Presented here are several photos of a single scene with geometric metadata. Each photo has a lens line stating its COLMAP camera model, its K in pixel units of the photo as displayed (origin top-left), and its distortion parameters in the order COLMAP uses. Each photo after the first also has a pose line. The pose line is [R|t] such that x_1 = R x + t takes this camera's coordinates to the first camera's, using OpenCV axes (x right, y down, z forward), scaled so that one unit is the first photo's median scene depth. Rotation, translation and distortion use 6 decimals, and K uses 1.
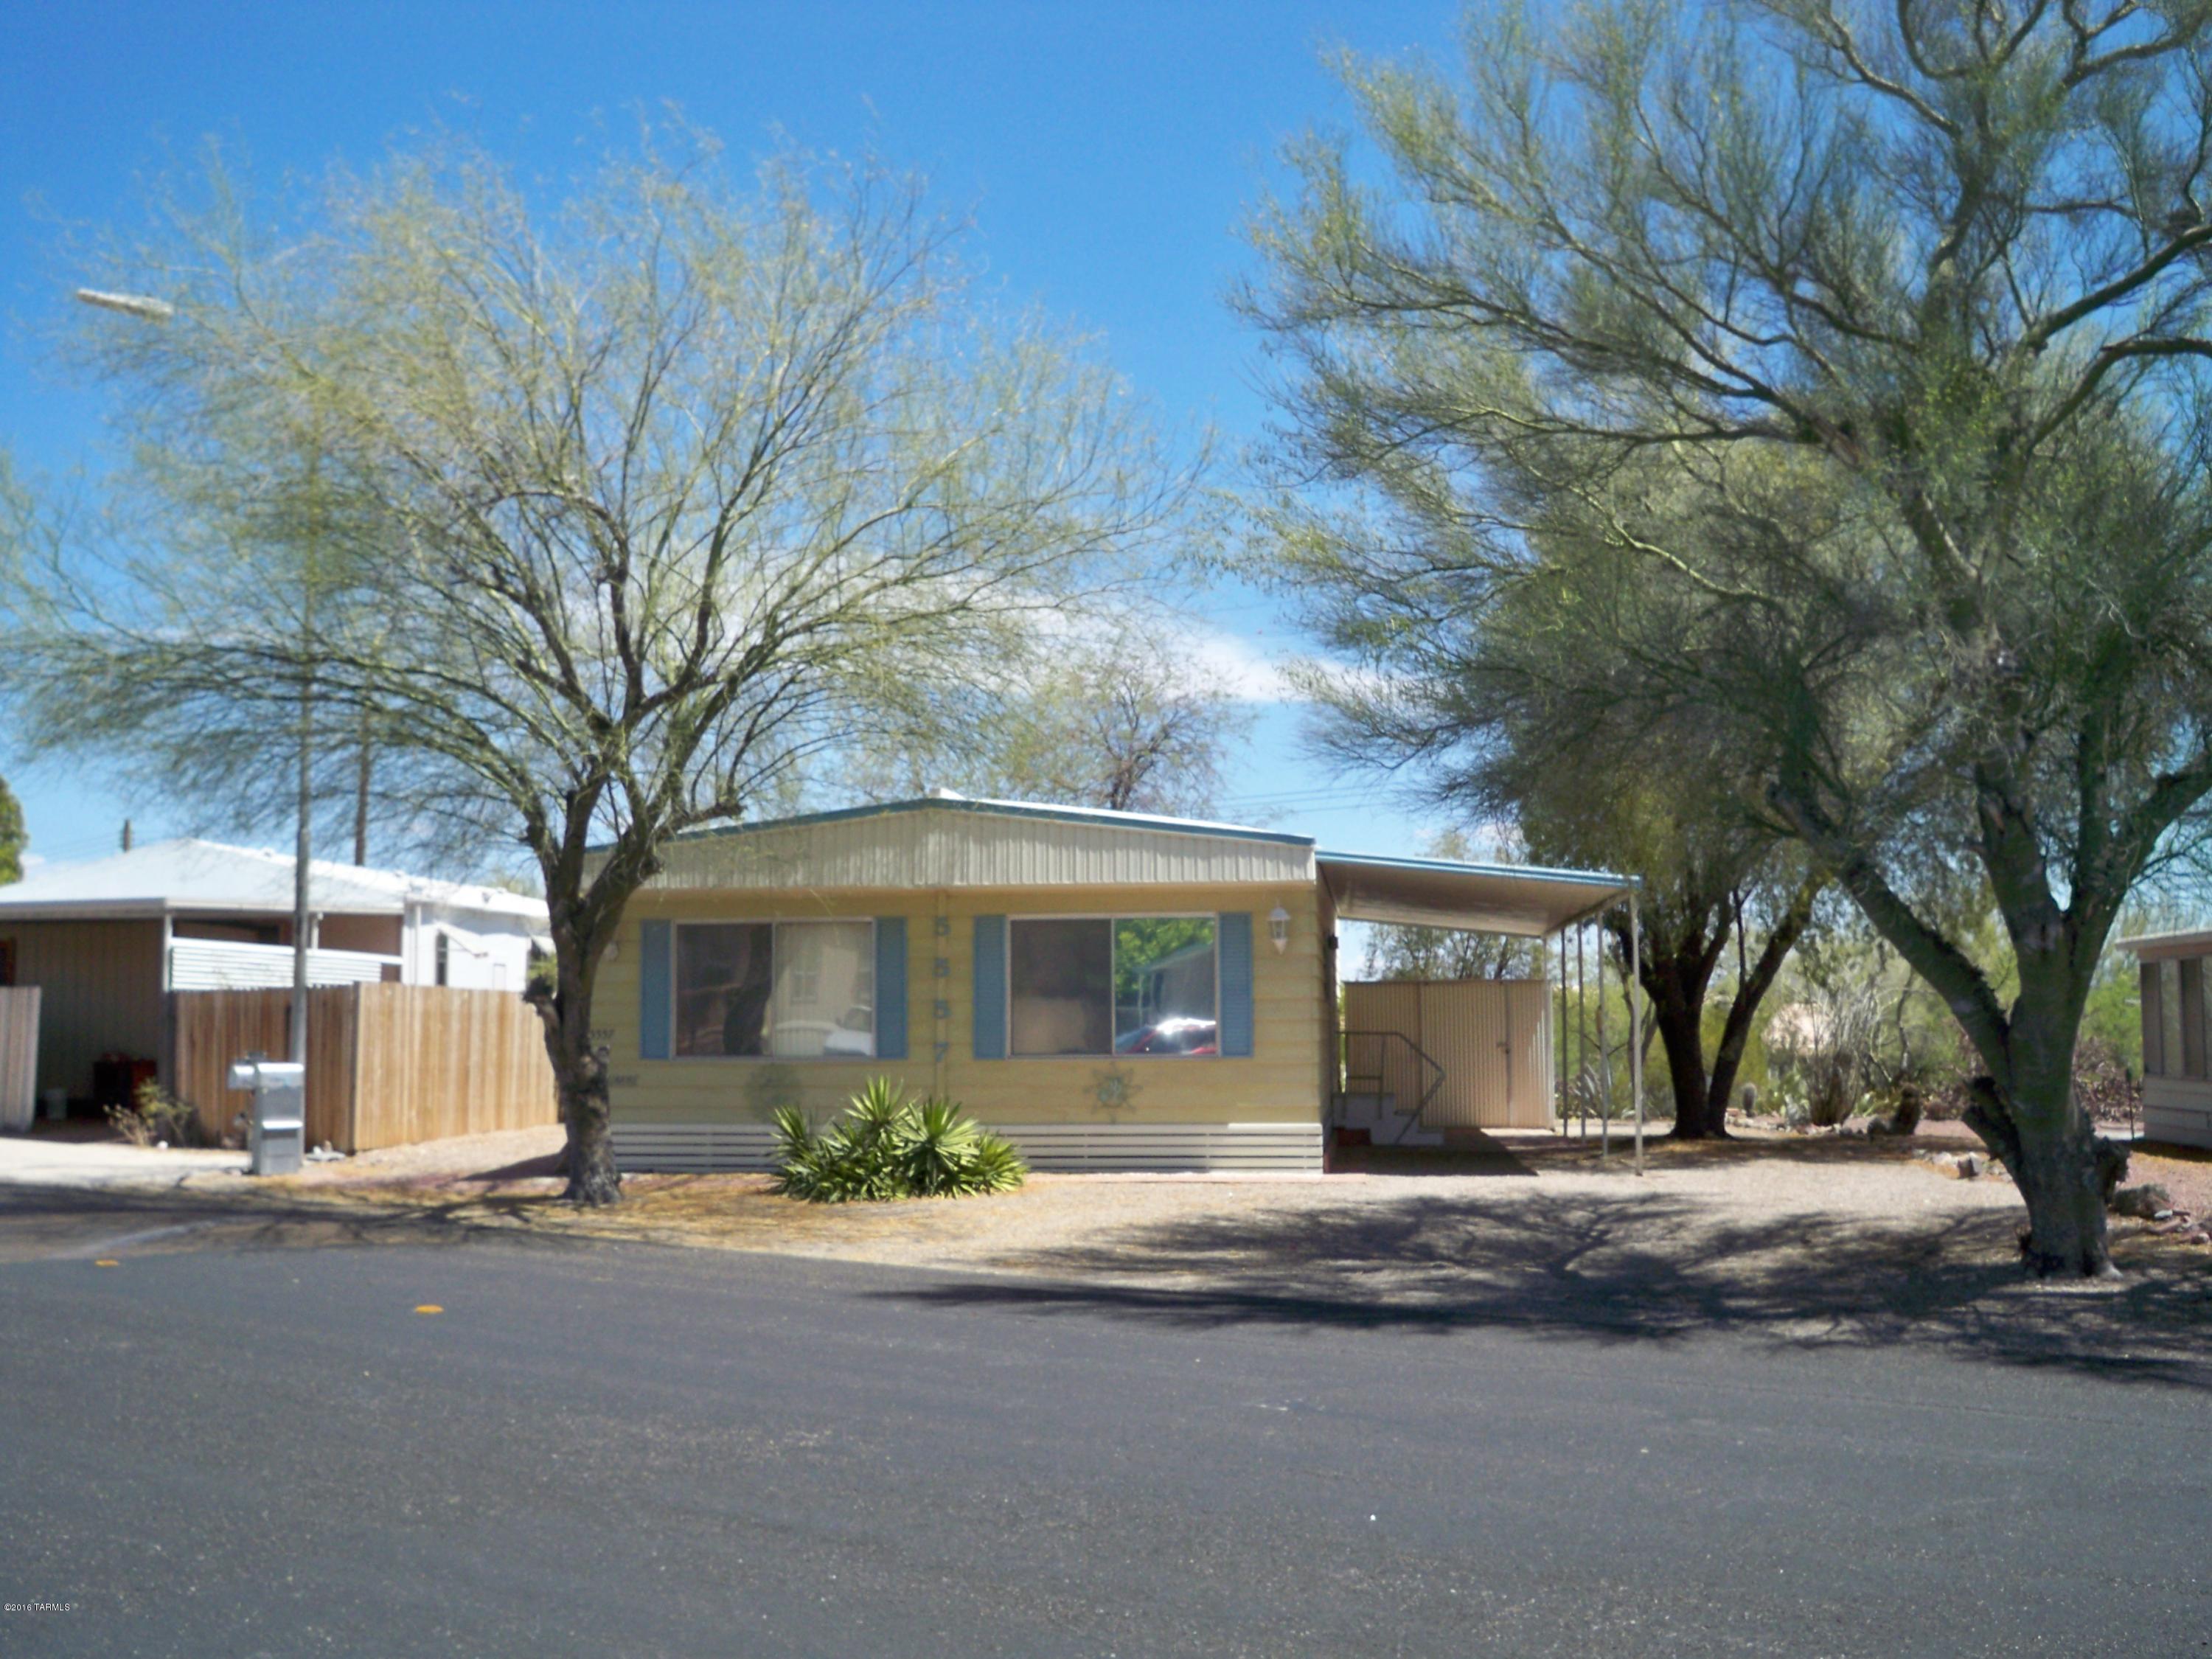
lens RADIAL K [[2275.7, 0, 1106.0], [0, 2275.7, 829.5], [0, 0, 1]] dist [-0.160468, 0.152103]
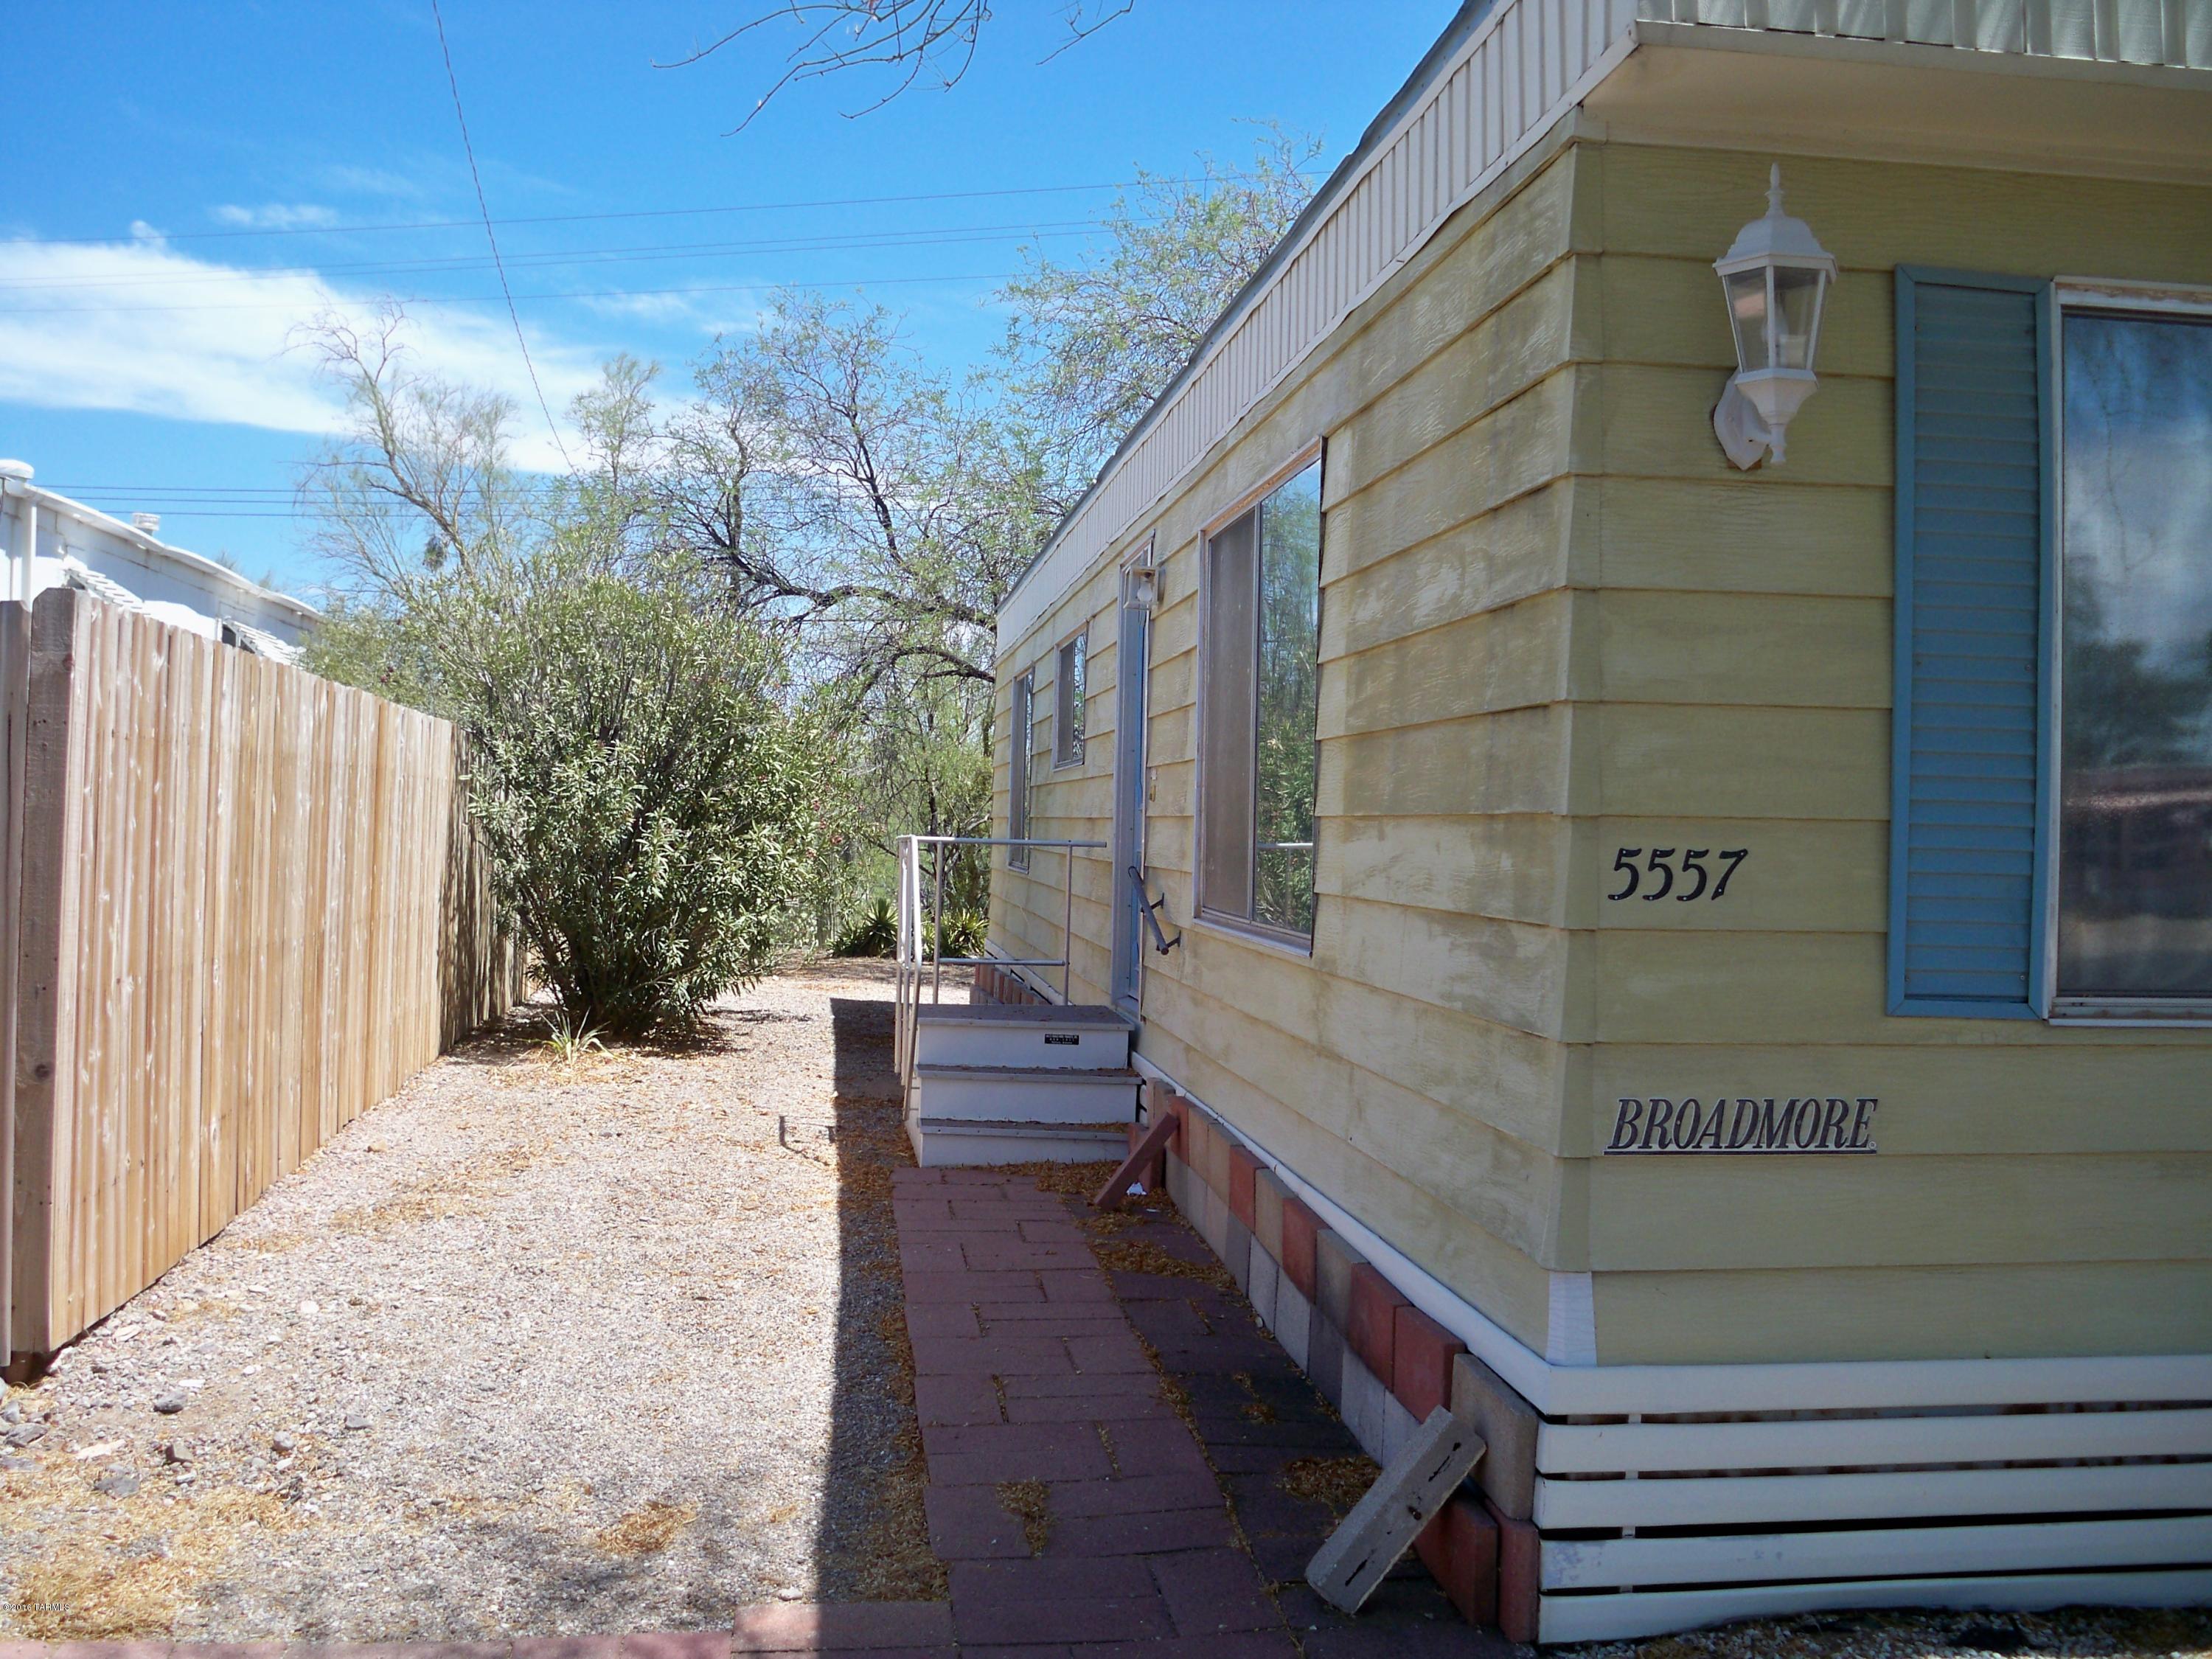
lens RADIAL K [[2275.7, 0, 1106.0], [0, 2275.7, 829.5], [0, 0, 1]] dist [-0.160468, 0.152103]
pose [[0.971396, 0.029448, 0.235631, -0.326650], [-0.050719, 0.995112, 0.084729, 0.077006], [-0.231984, -0.094257, 0.968142, 0.874151]]
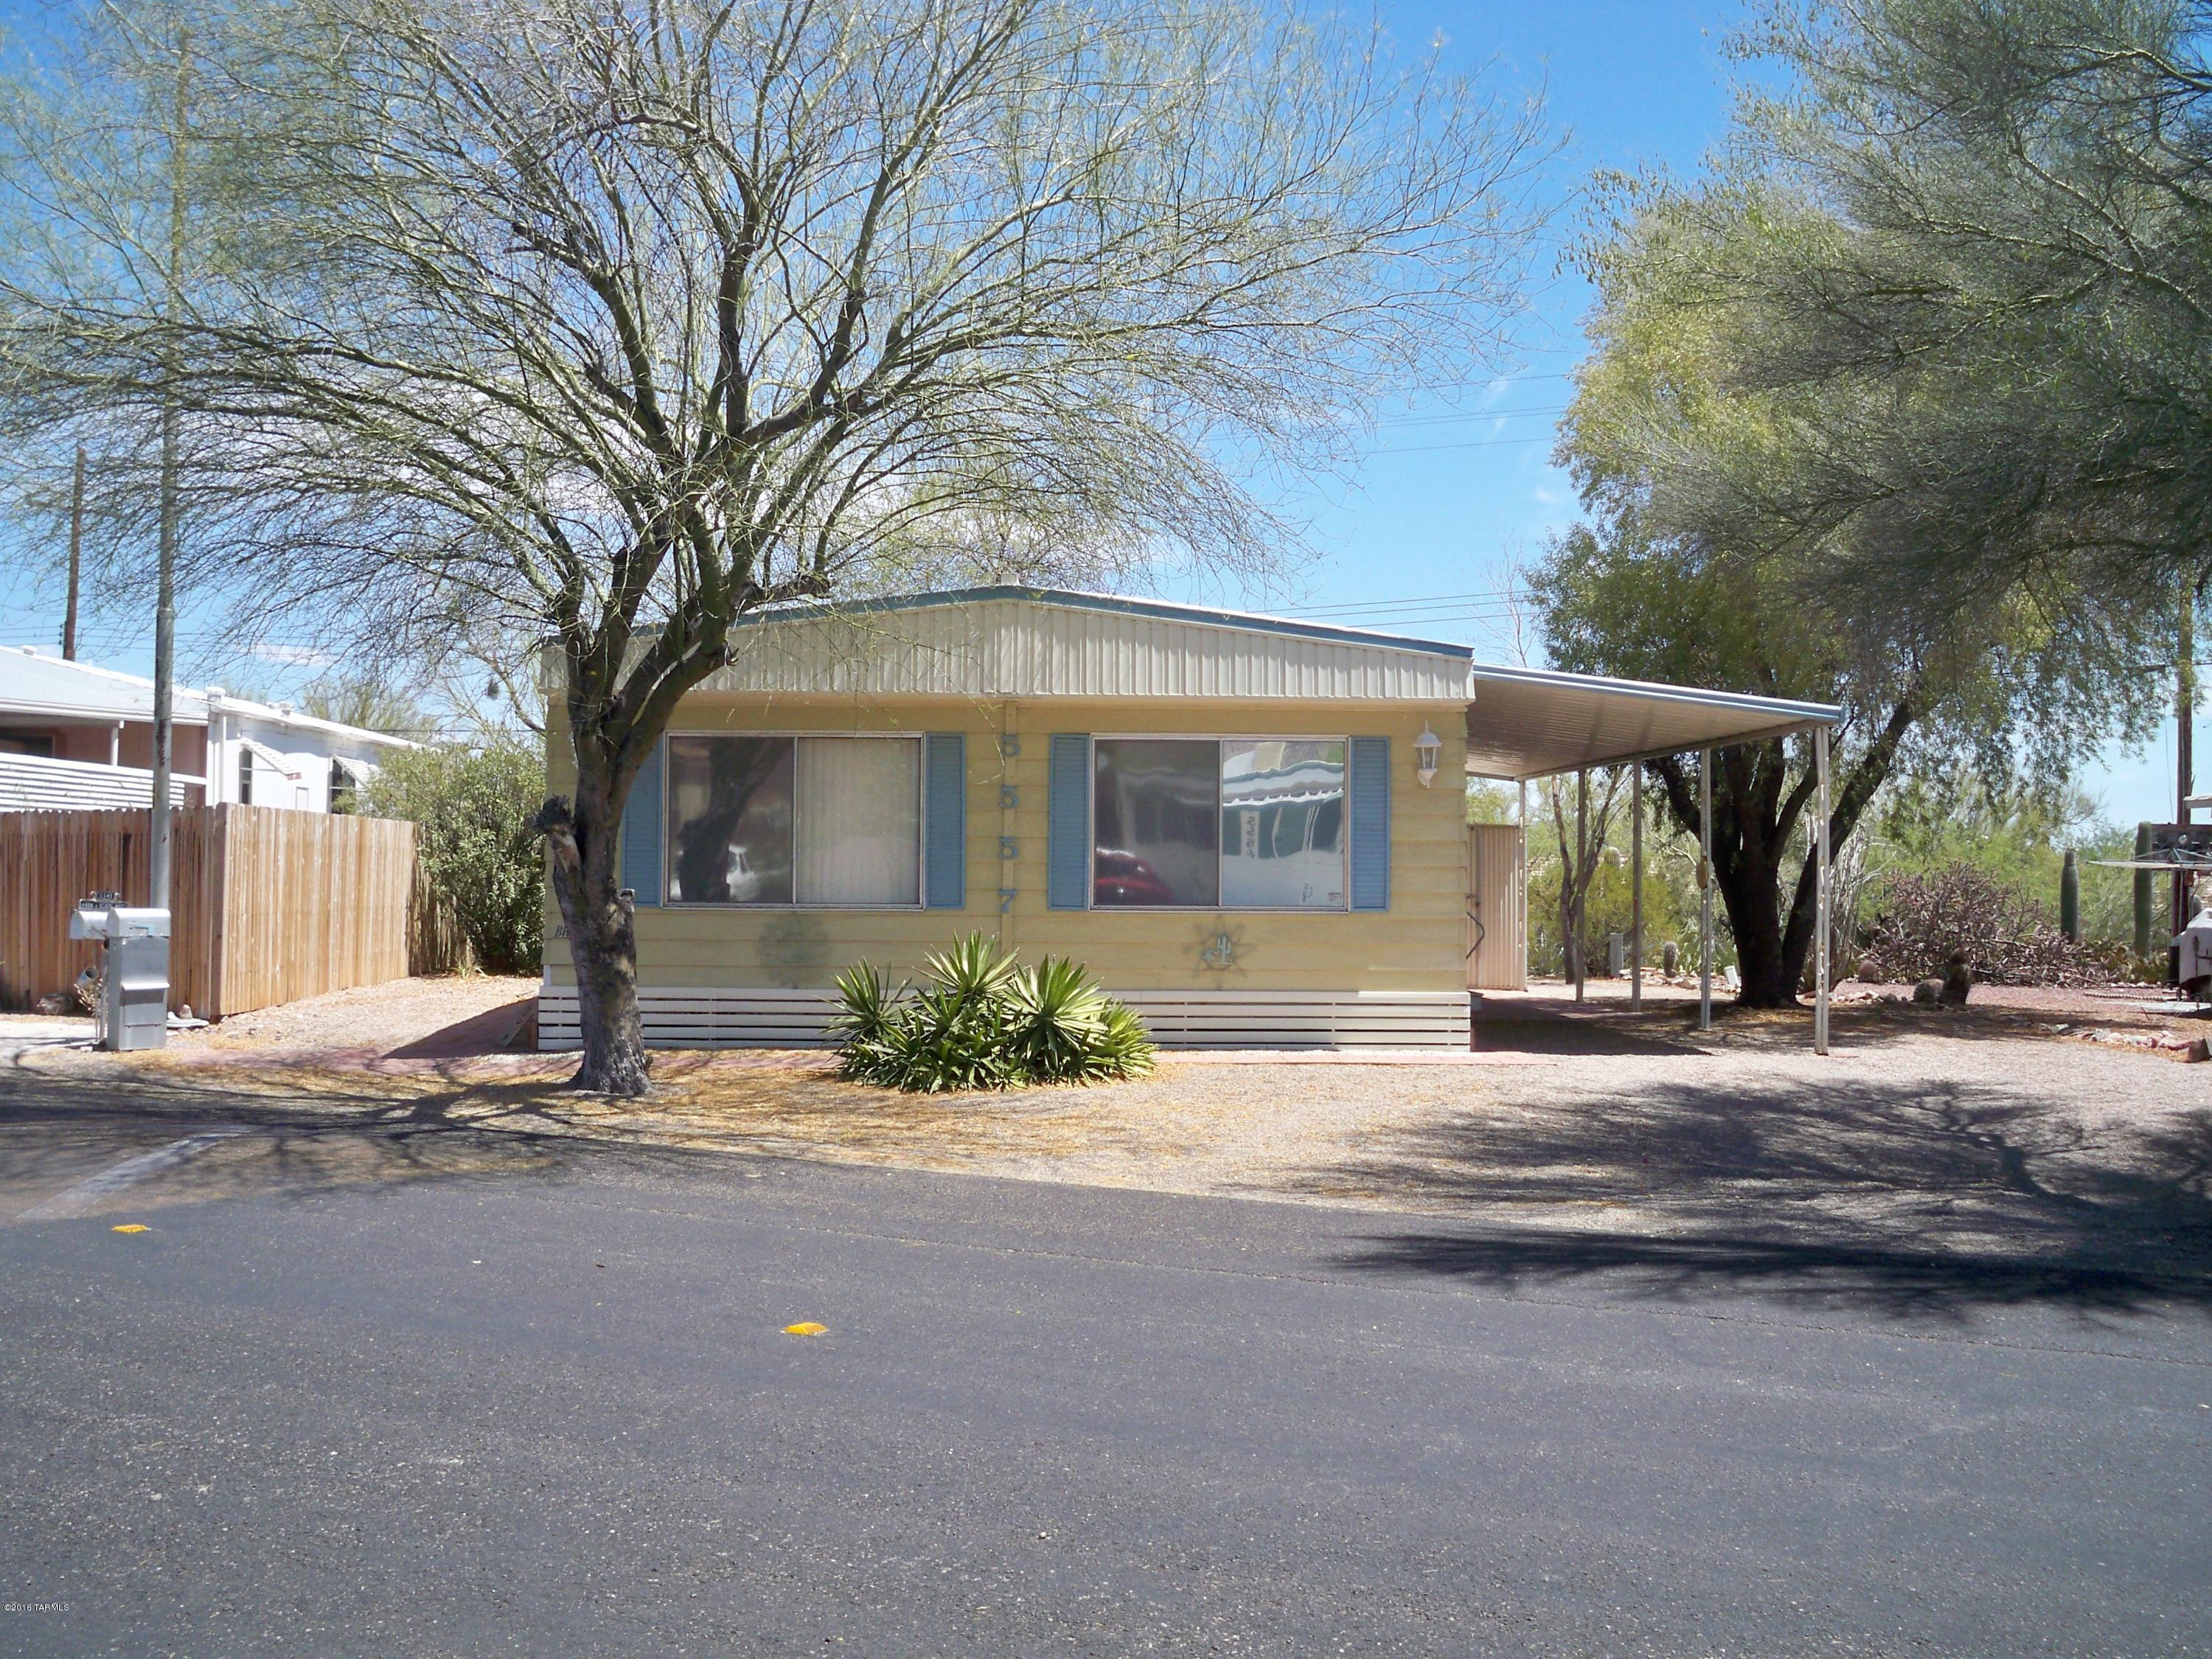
lens RADIAL K [[2275.7, 0, 1106.0], [0, 2275.7, 829.5], [0, 0, 1]] dist [-0.160468, 0.152103]
pose [[0.988255, 0.017074, 0.151857, -0.166211], [-0.027614, 0.997332, 0.067577, 0.017241], [-0.150298, -0.070977, 0.986090, 0.199733]]
